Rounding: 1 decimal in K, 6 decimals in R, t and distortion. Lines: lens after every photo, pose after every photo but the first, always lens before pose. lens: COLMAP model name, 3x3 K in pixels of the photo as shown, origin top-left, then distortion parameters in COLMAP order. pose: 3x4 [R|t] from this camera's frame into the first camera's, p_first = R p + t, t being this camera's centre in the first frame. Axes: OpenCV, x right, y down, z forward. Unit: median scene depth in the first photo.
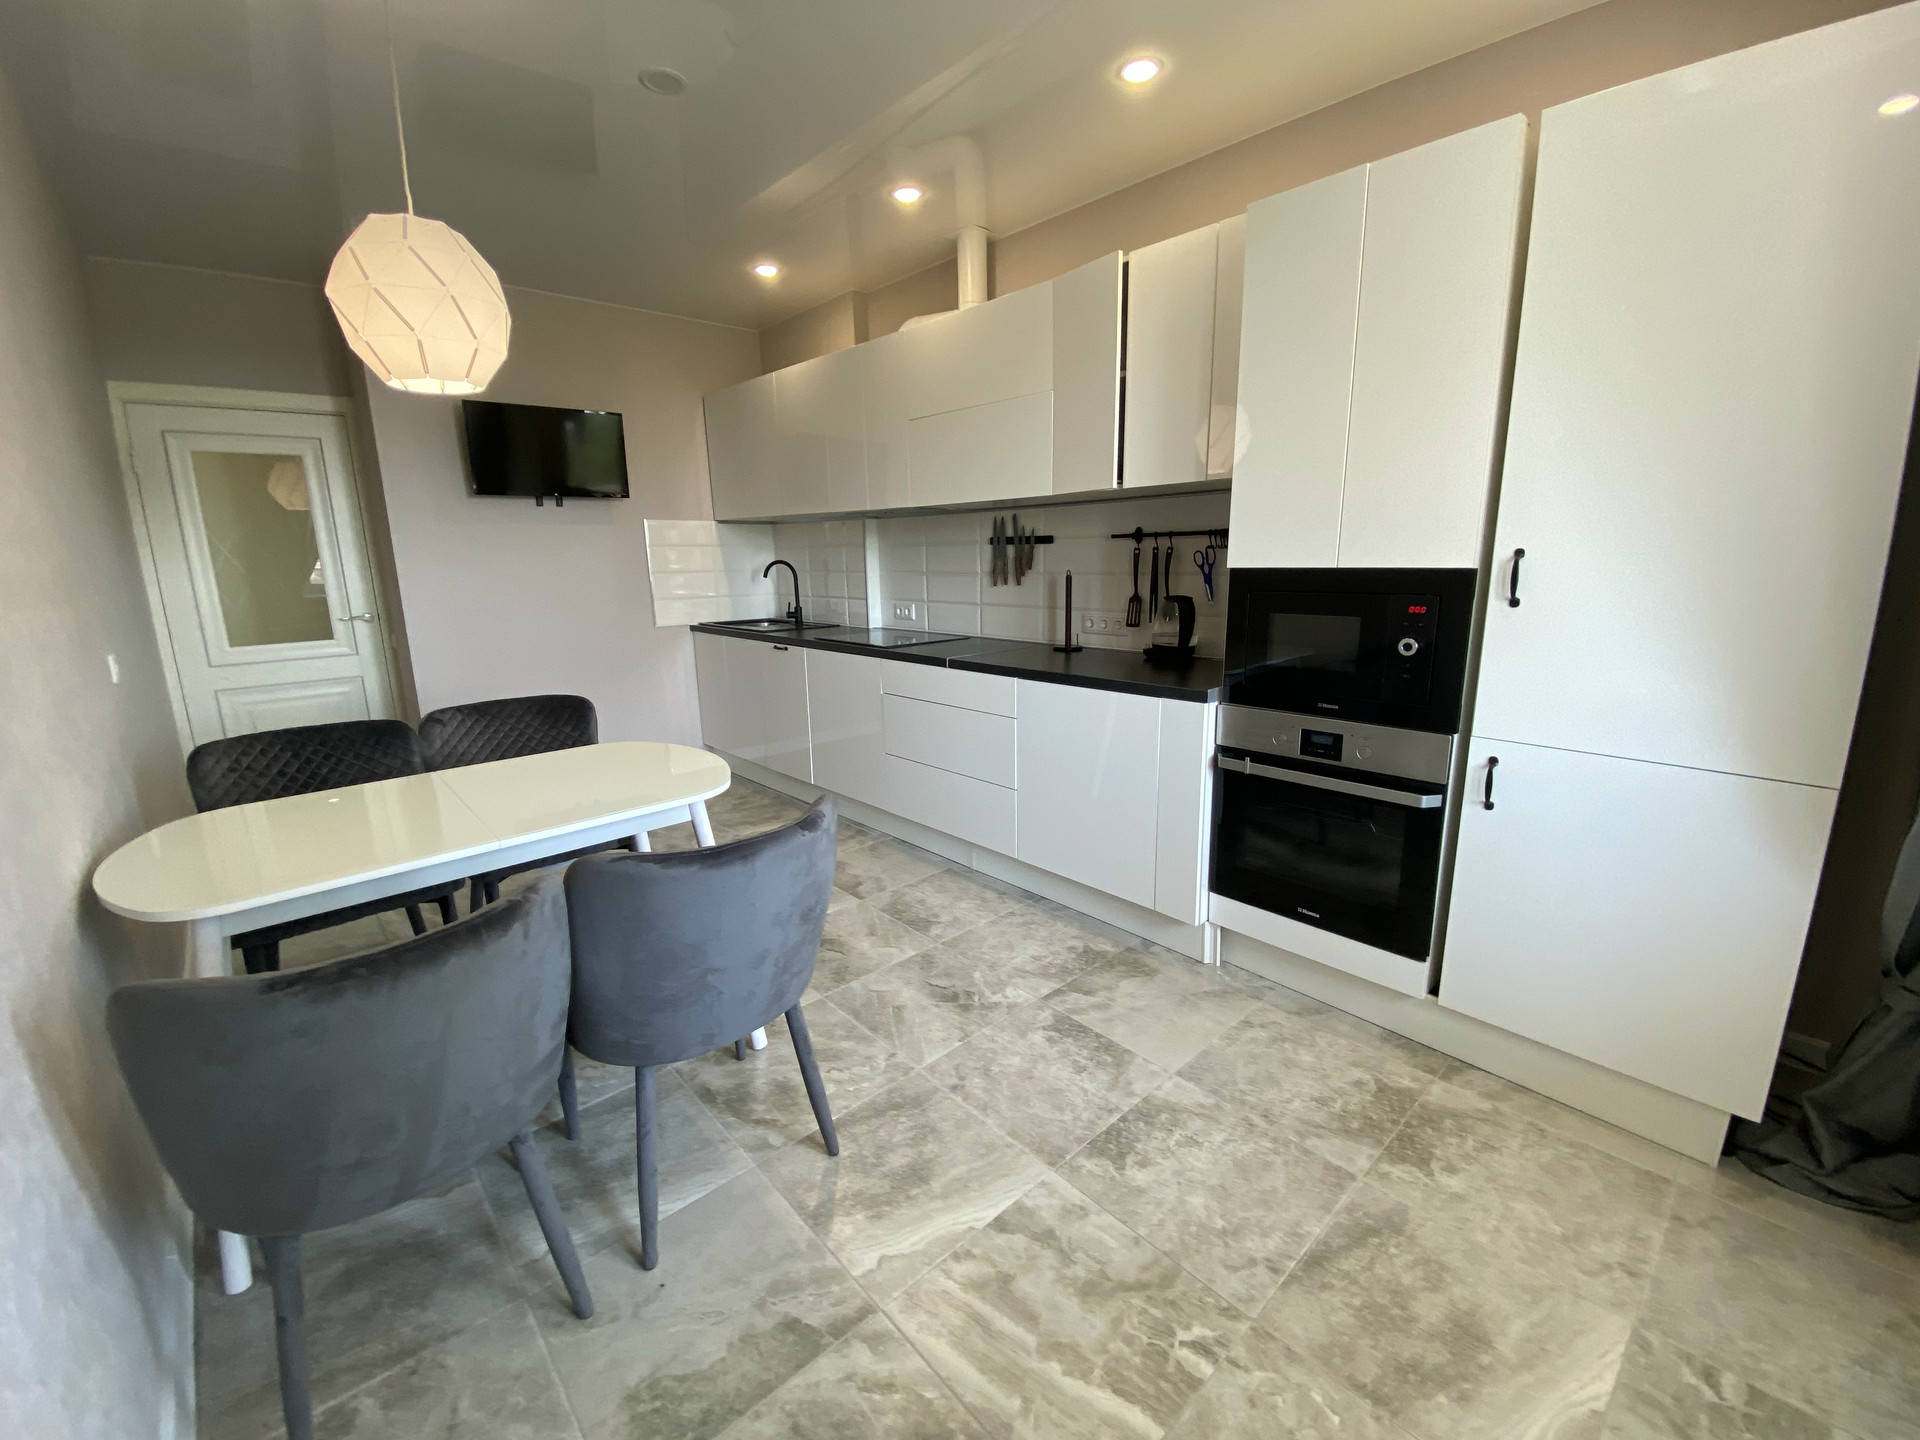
lens RADIAL K [[767.5, 0, 960.0], [0, 767.5, 720.0], [0, 0, 1]] dist [0.001561, 0.000019]
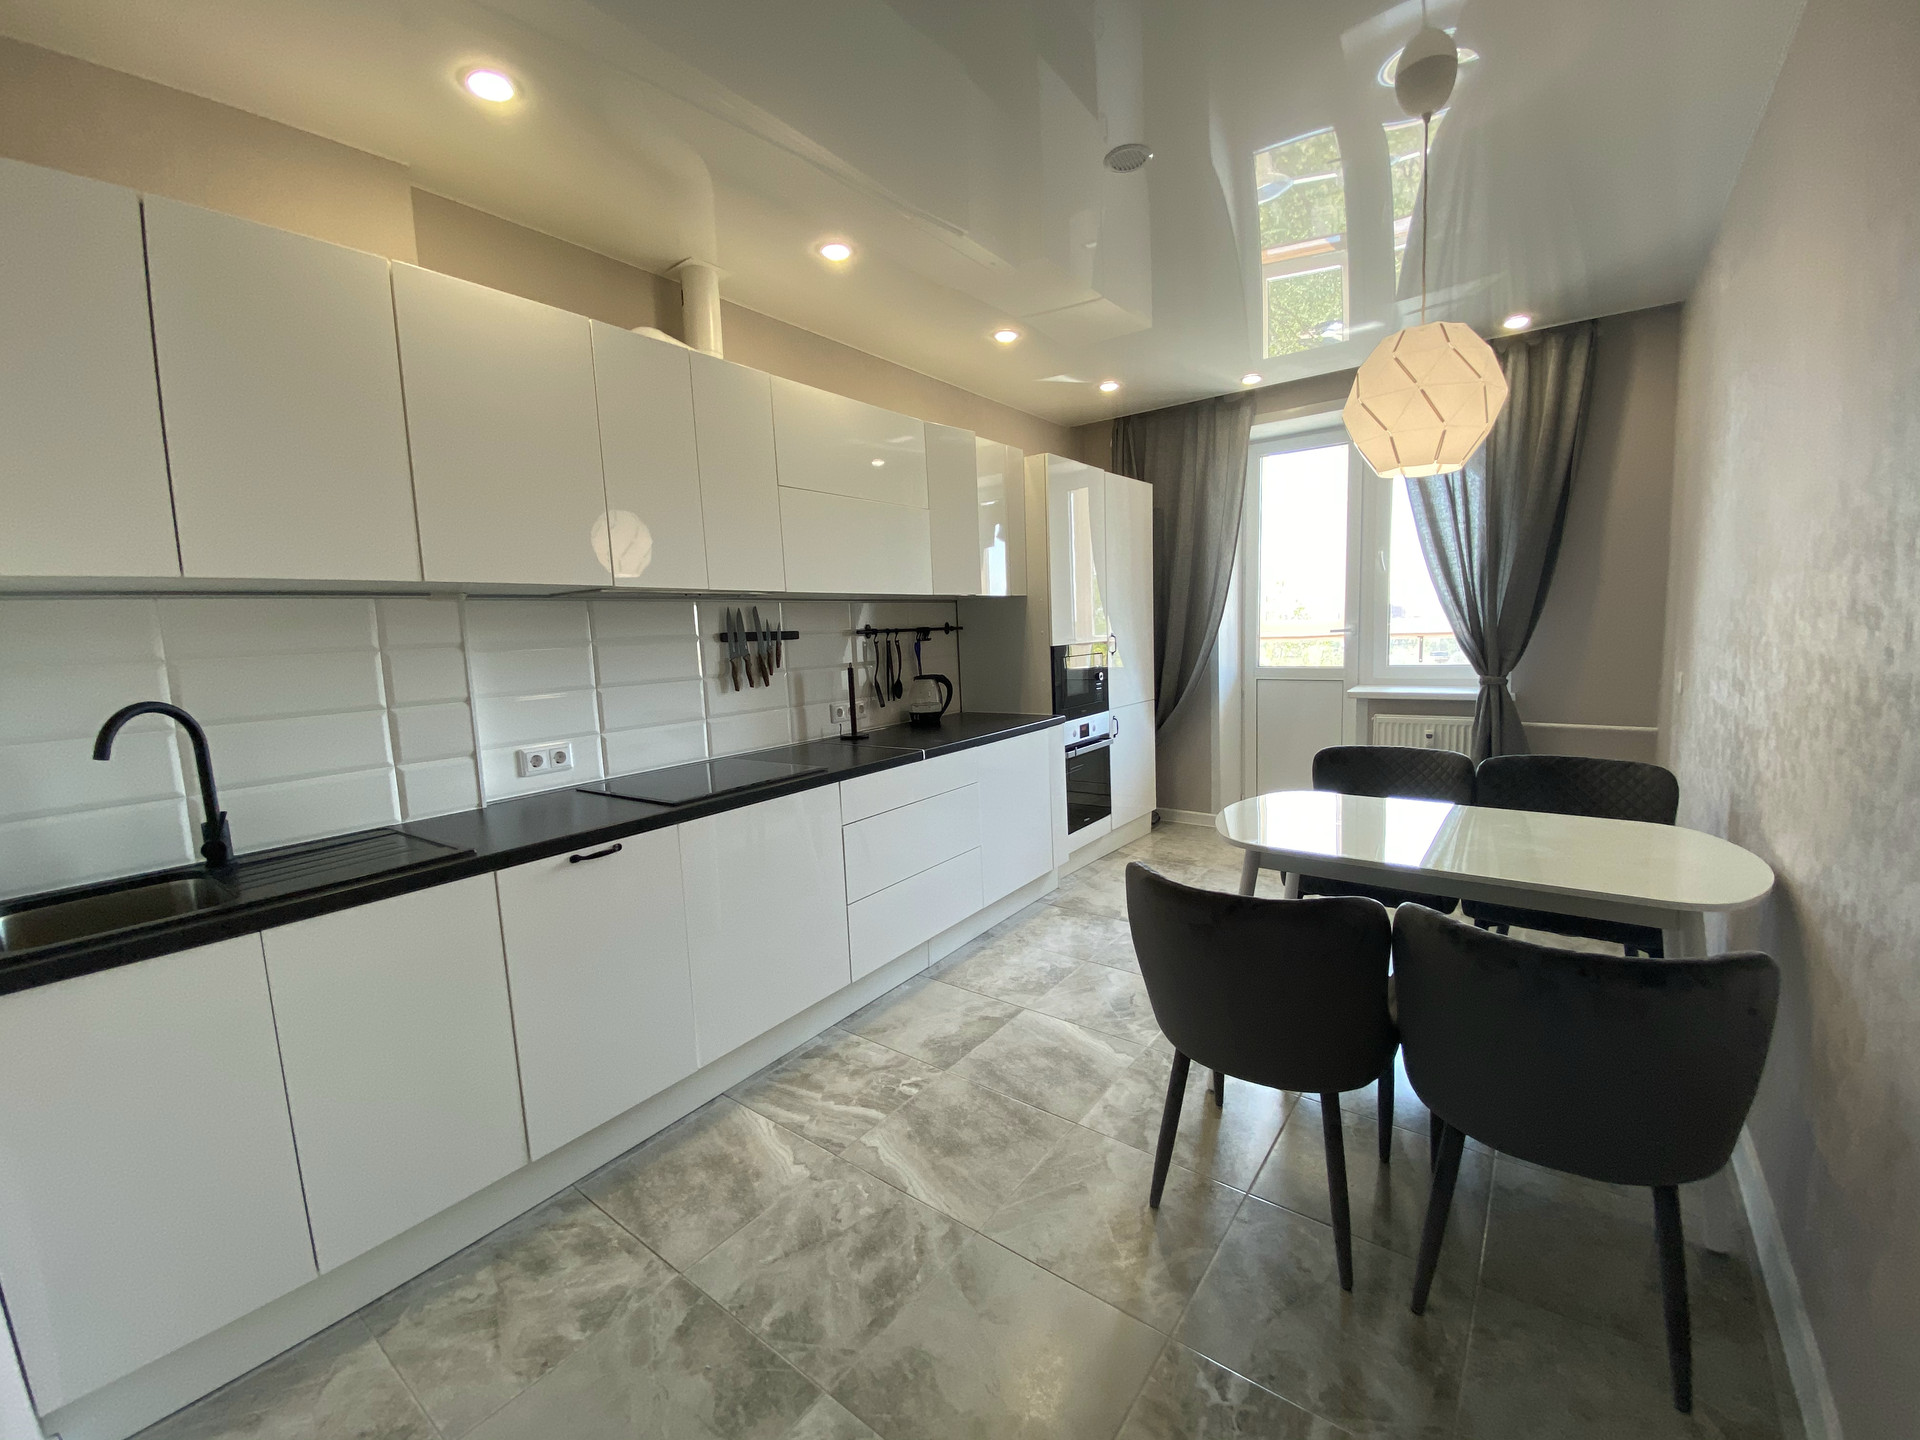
lens RADIAL K [[762.6, 0, 960.0], [0, 762.6, 720.0], [0, 0, 1]] dist [-0.001349, -0.000129]
pose [[-0.184183, -0.078984, 0.979713, -0.854286], [0.258486, 0.957787, 0.125811, -0.199876], [-0.948294, 0.276414, -0.155992, 0.980144]]
